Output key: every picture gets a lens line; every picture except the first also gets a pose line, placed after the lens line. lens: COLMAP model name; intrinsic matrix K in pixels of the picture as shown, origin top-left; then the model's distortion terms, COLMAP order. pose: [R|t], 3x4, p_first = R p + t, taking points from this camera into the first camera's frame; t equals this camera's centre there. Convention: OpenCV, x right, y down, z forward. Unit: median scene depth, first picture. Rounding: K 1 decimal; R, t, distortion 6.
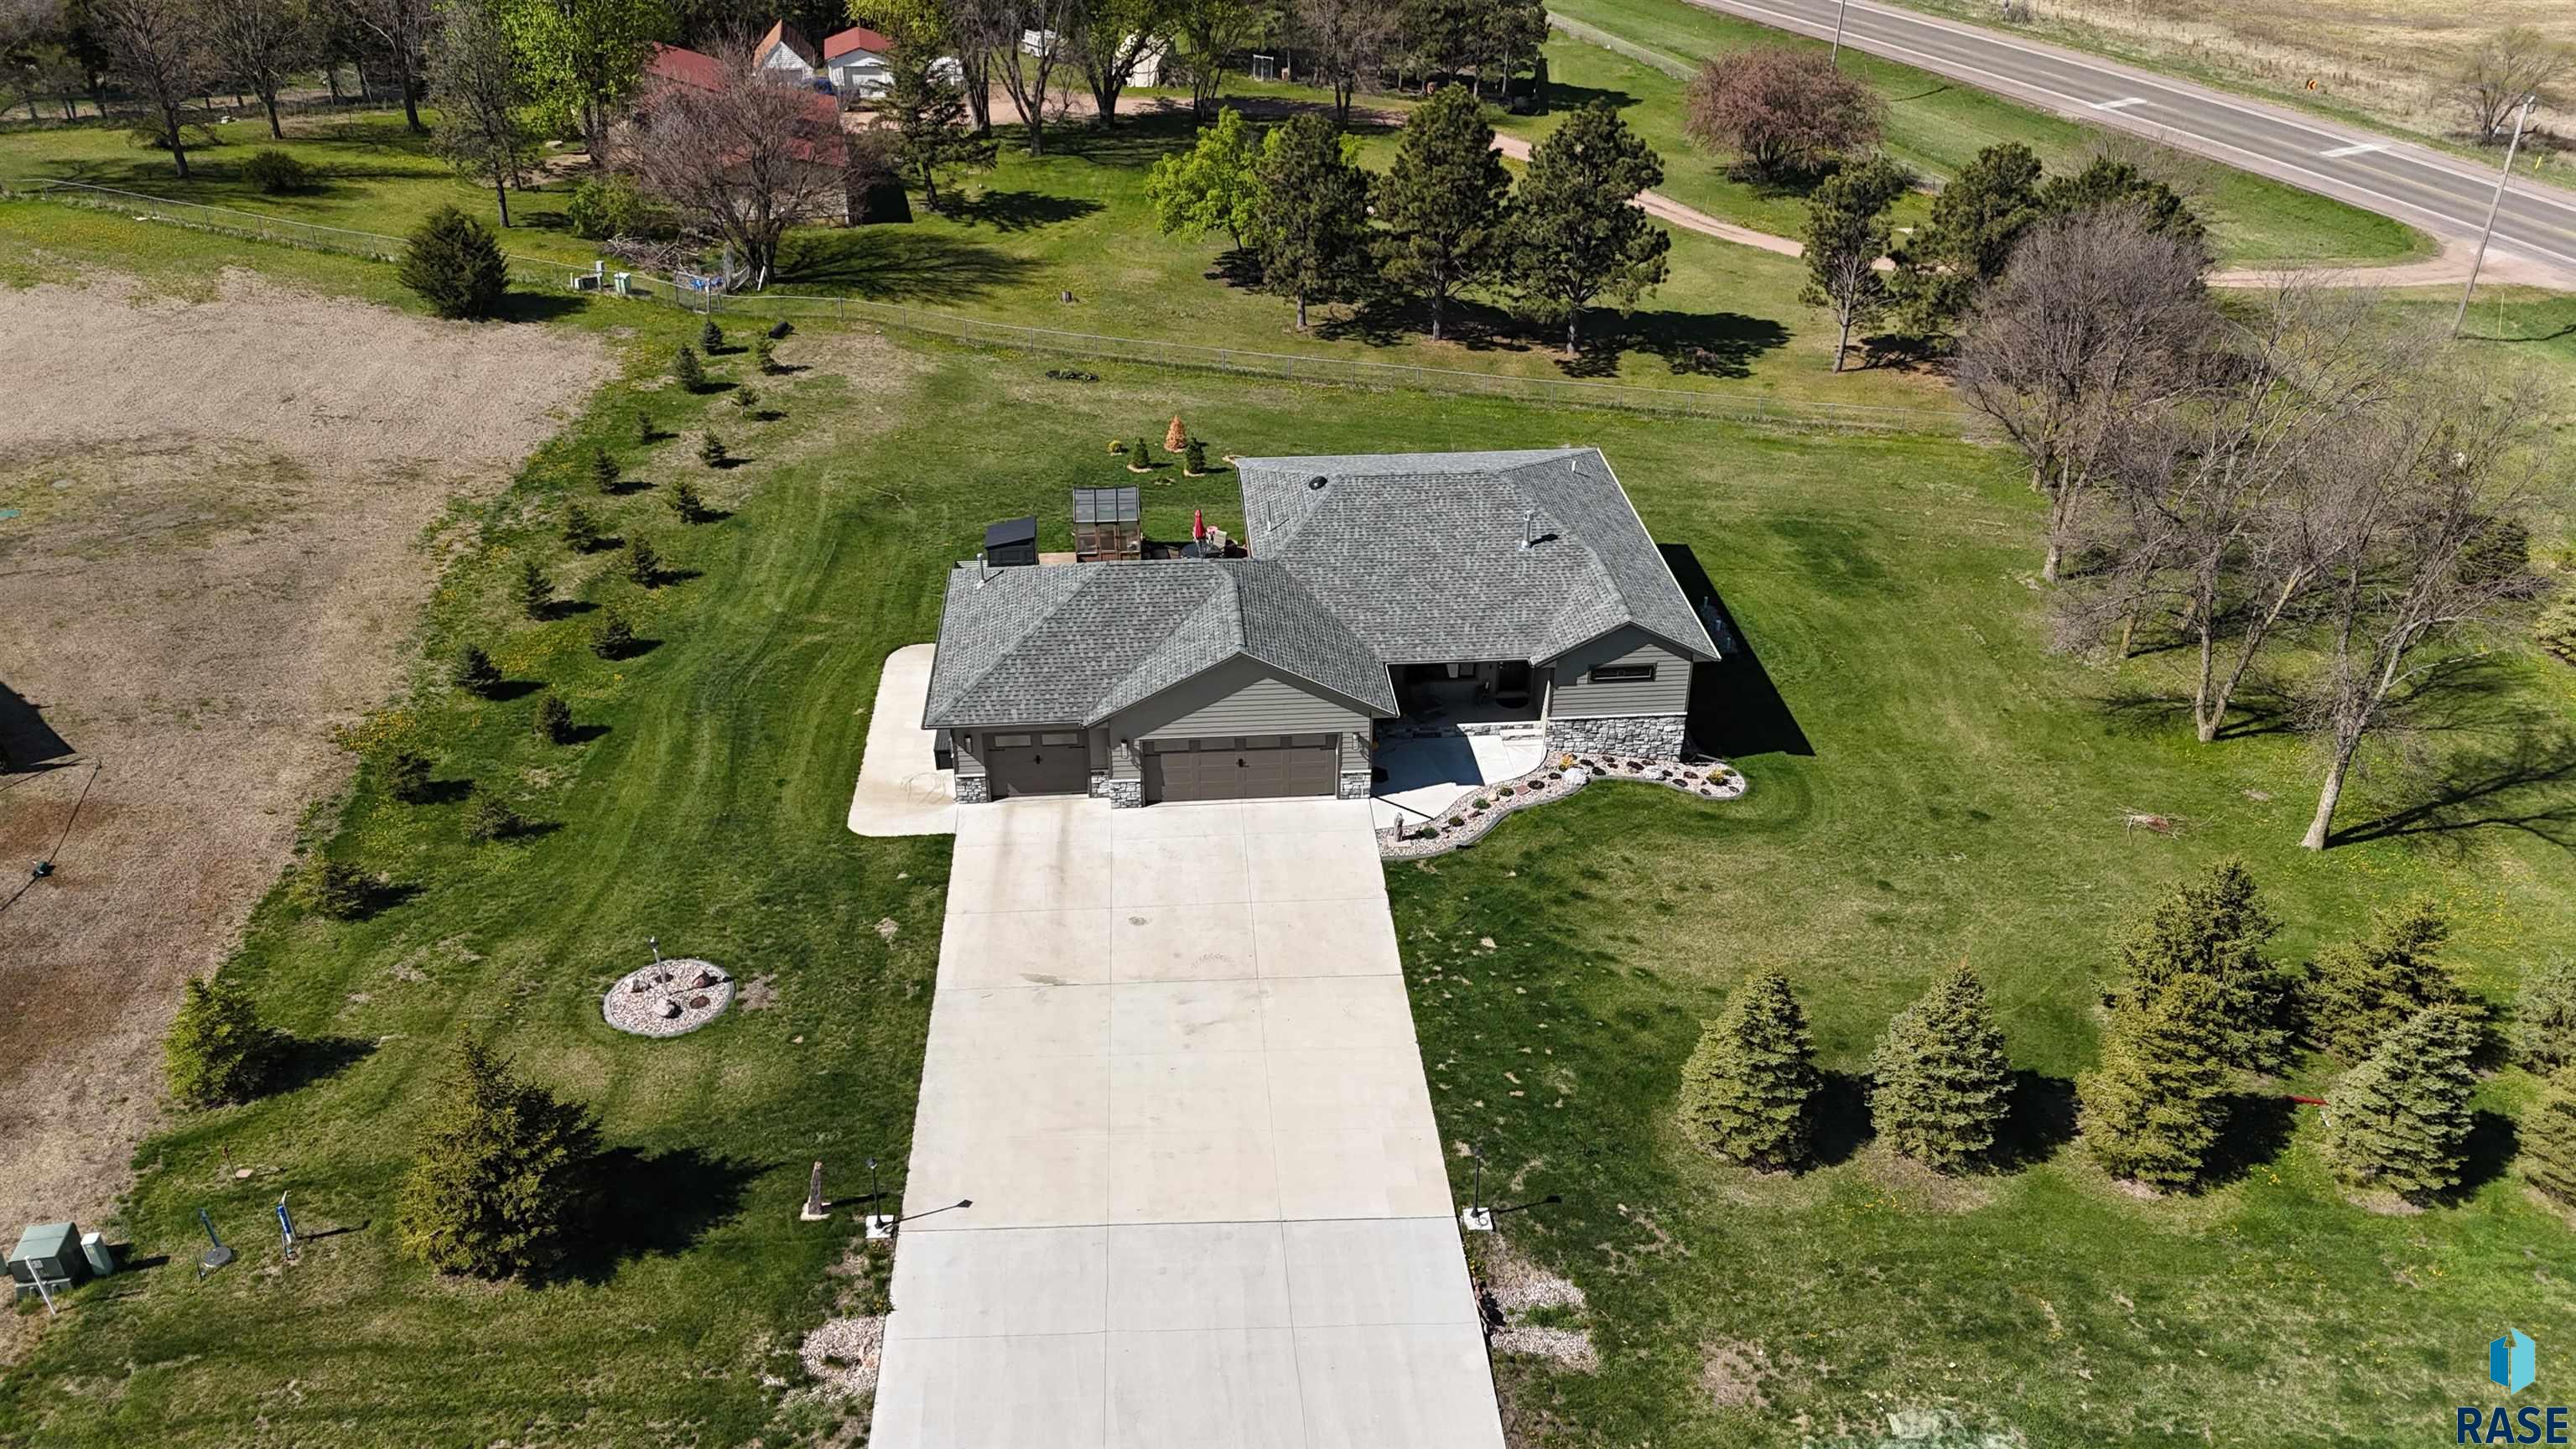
lens RADIAL K [[1912.4, 0, 1297.7], [0, 1912.4, 717.8], [0, 0, 1]] dist [0.093853, -0.090120]
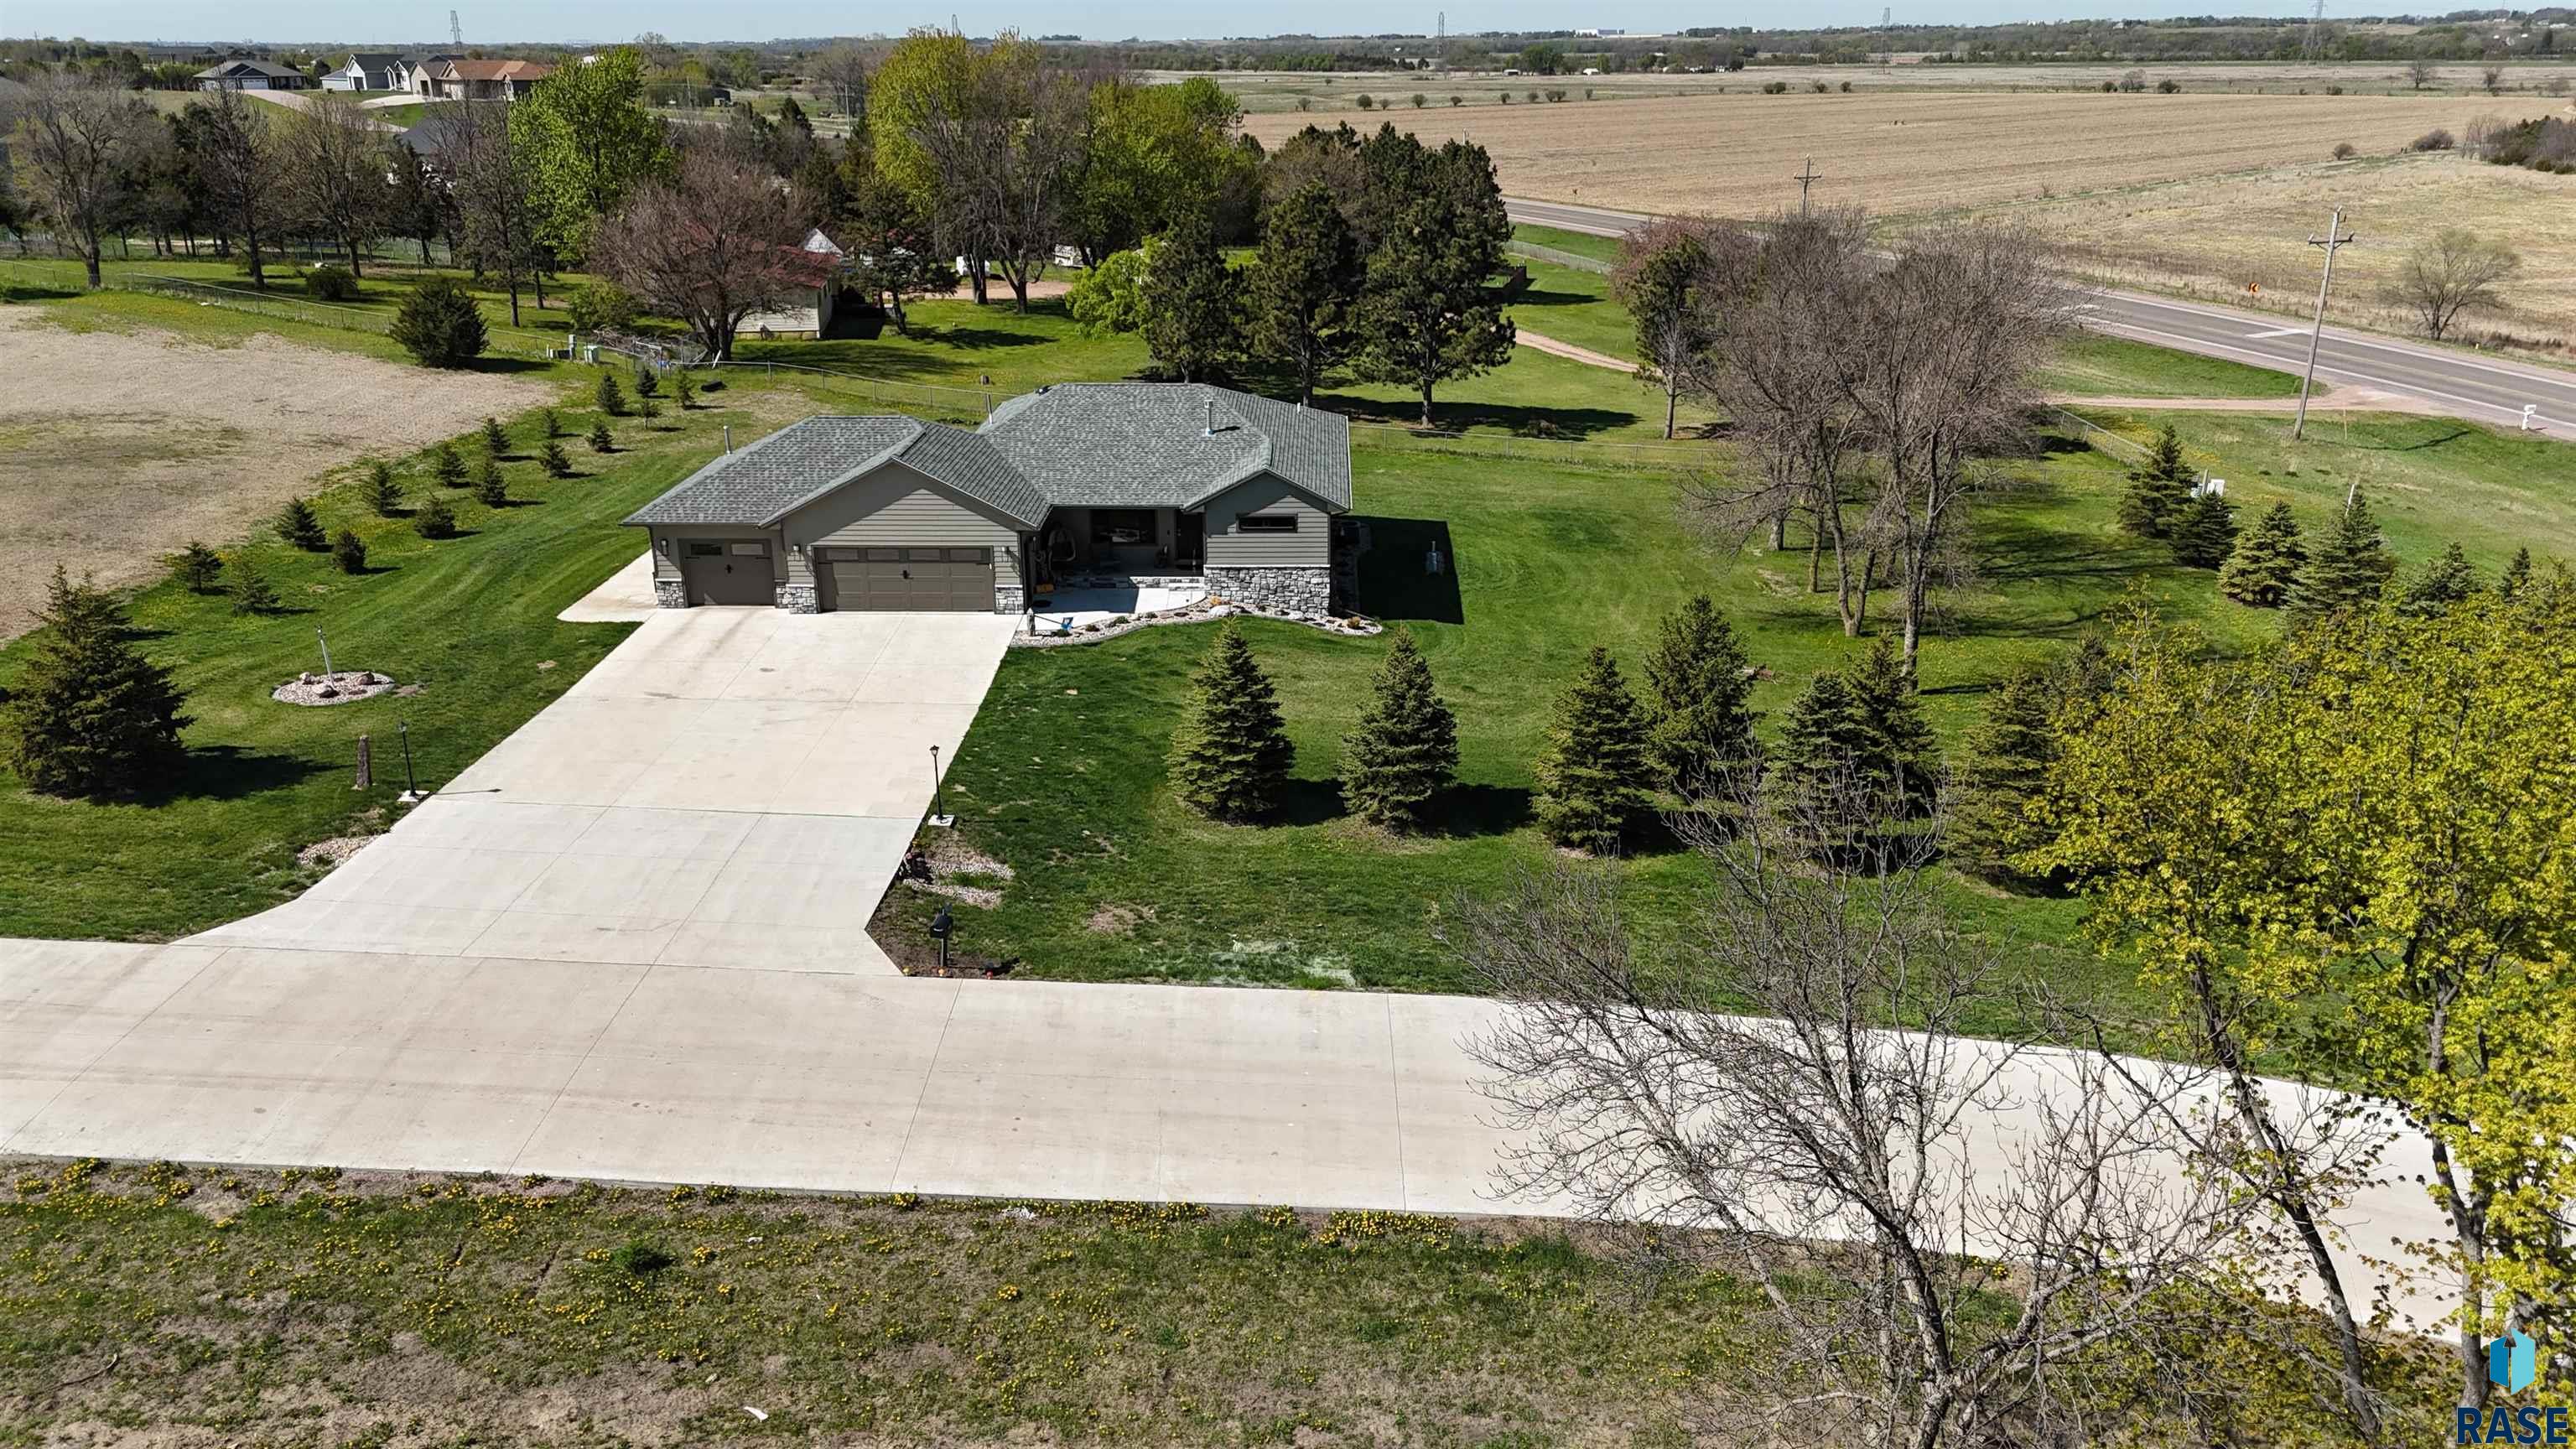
lens RADIAL K [[1912.4, 0, 1292.2], [0, 1912.4, 727.1], [0, 0, 1]] dist [0.093853, -0.090120]
pose [[0.994636, 0.025084, -0.100350, 0.302327], [-0.042896, 0.982822, -0.179503, 0.295450], [0.094123, 0.182844, 0.978626, -0.061353]]
